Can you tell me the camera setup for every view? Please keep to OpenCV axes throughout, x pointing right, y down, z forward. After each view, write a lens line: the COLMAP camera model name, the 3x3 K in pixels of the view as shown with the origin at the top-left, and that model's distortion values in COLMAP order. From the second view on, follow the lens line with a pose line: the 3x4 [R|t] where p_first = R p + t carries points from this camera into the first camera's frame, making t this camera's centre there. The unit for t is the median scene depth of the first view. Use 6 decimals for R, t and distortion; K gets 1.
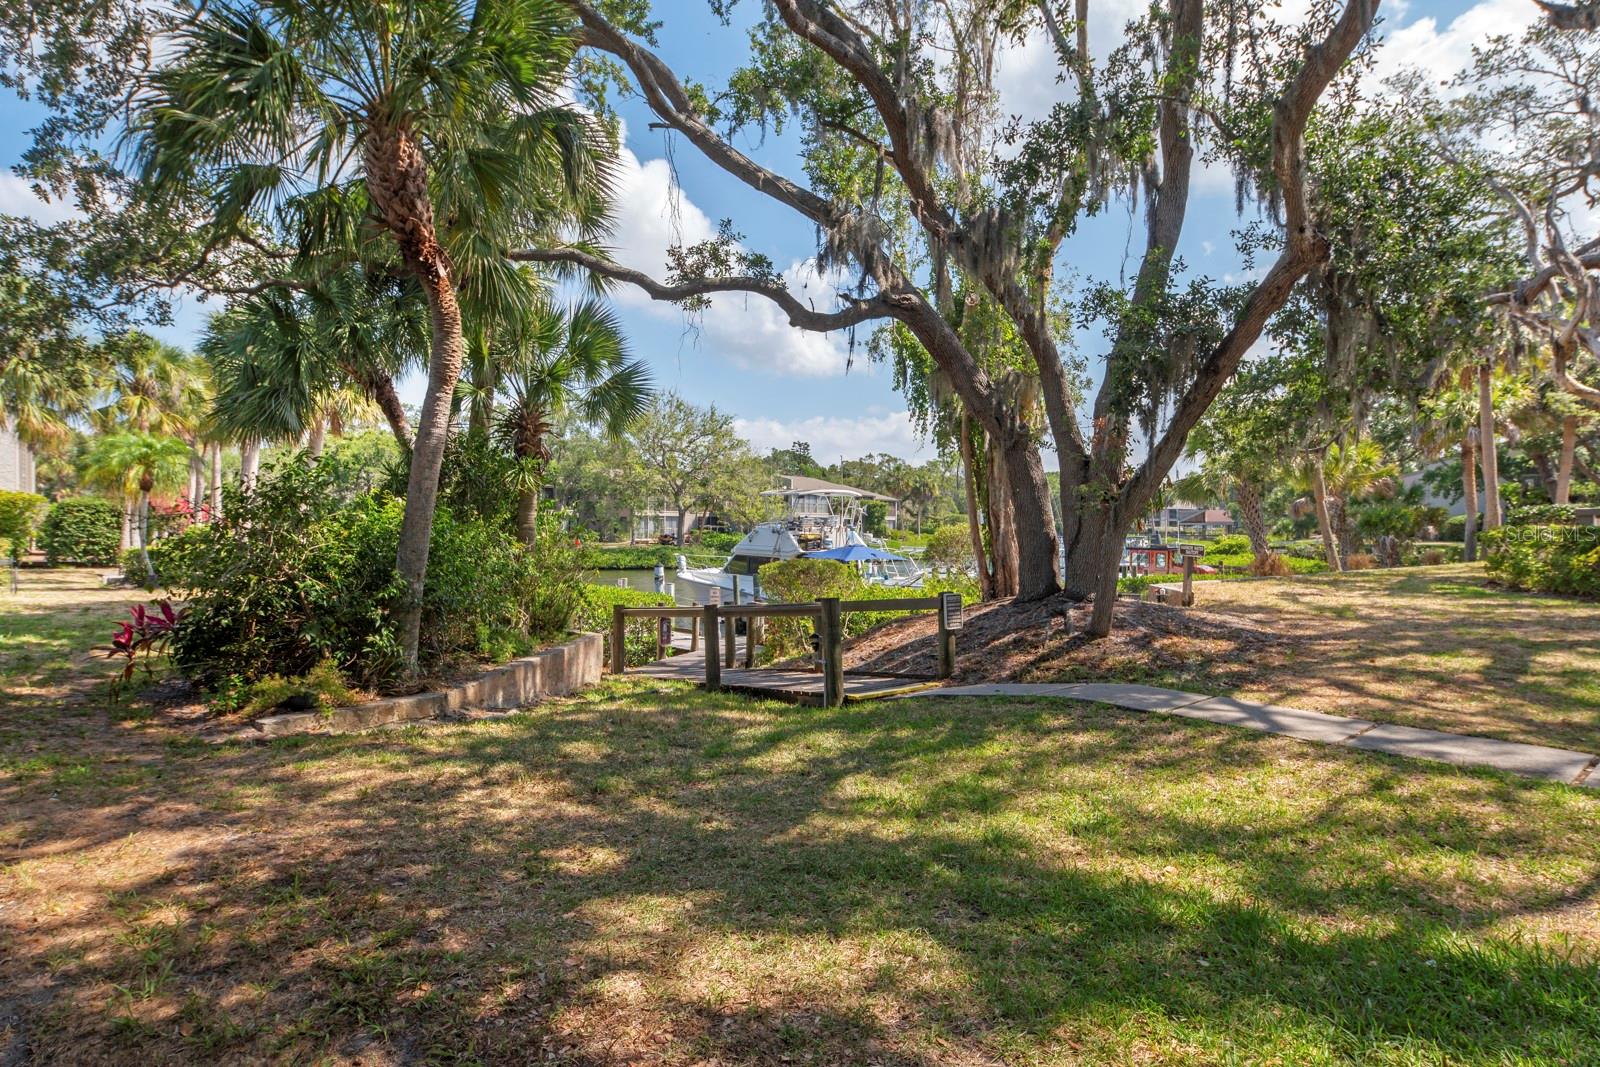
lens RADIAL K [[922.2, 0, 803.6], [0, 922.2, 529.2], [0, 0, 1]] dist [0.000380, 0.000213]
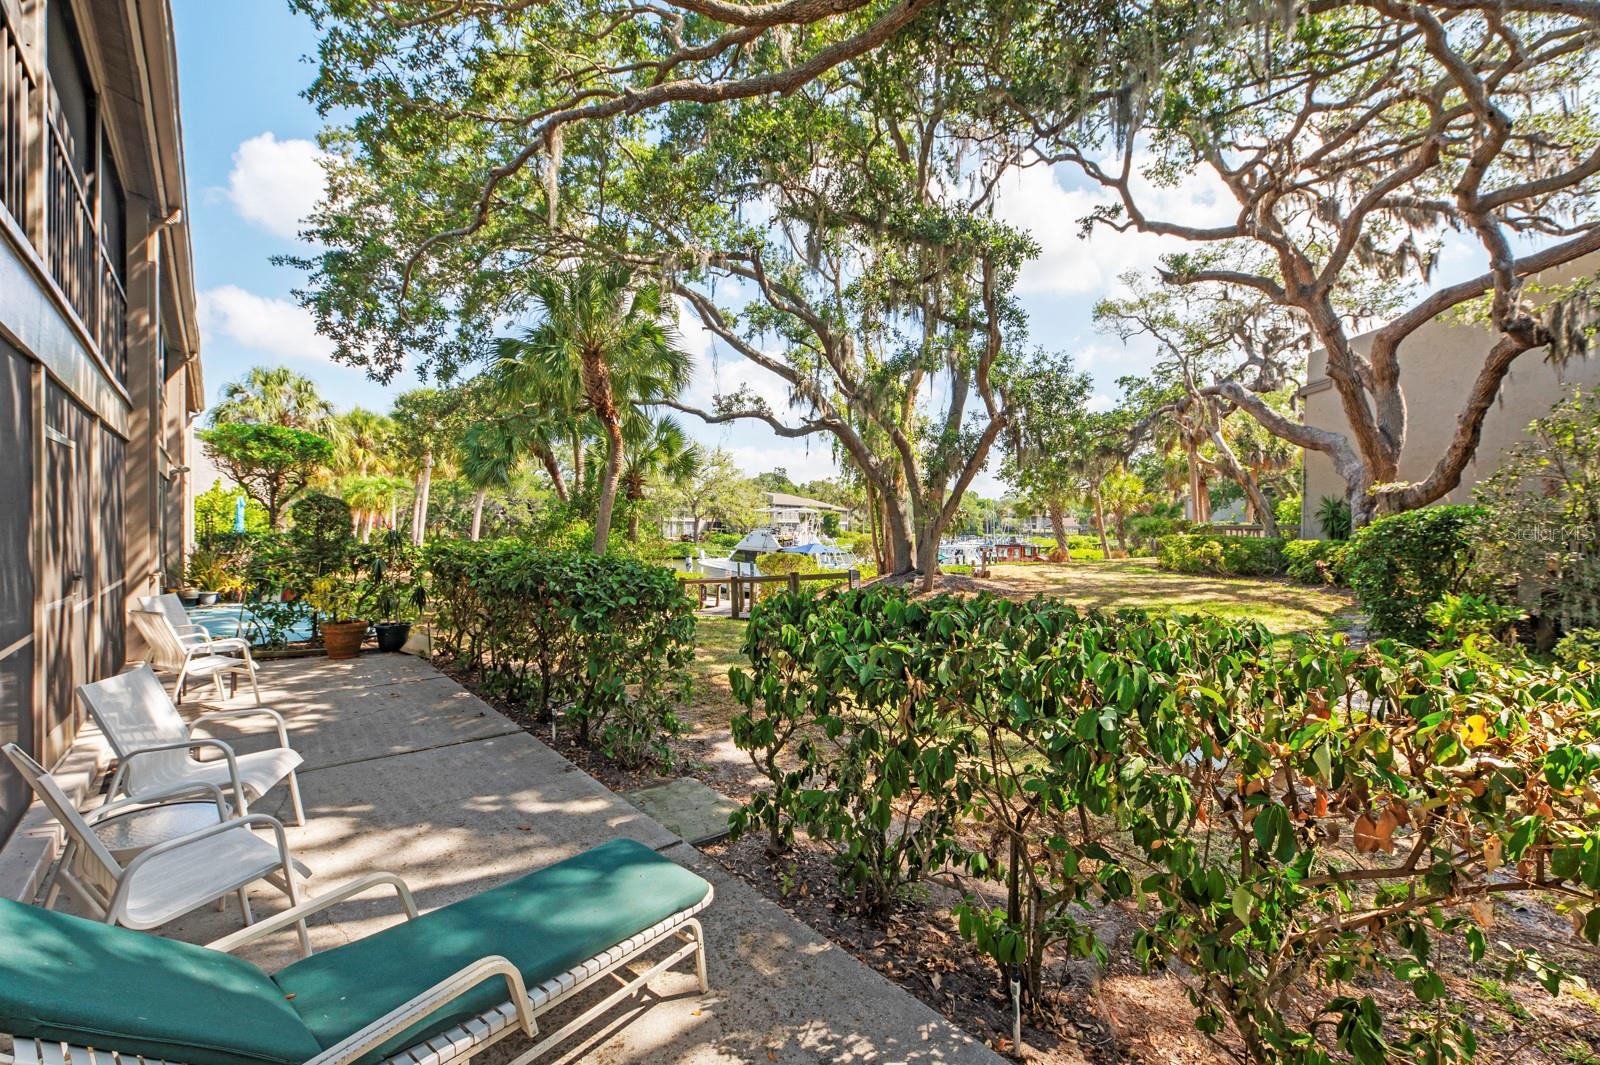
lens RADIAL K [[679.3, 0, 795.6], [0, 679.3, 523.5], [0, 0, 1]] dist [0.002895, 0.000286]
pose [[0.999790, 0.003052, 0.020288, 0.000075], [-0.002871, 0.999956, -0.008922, -0.012668], [-0.020314, 0.008862, 0.999754, -0.315131]]
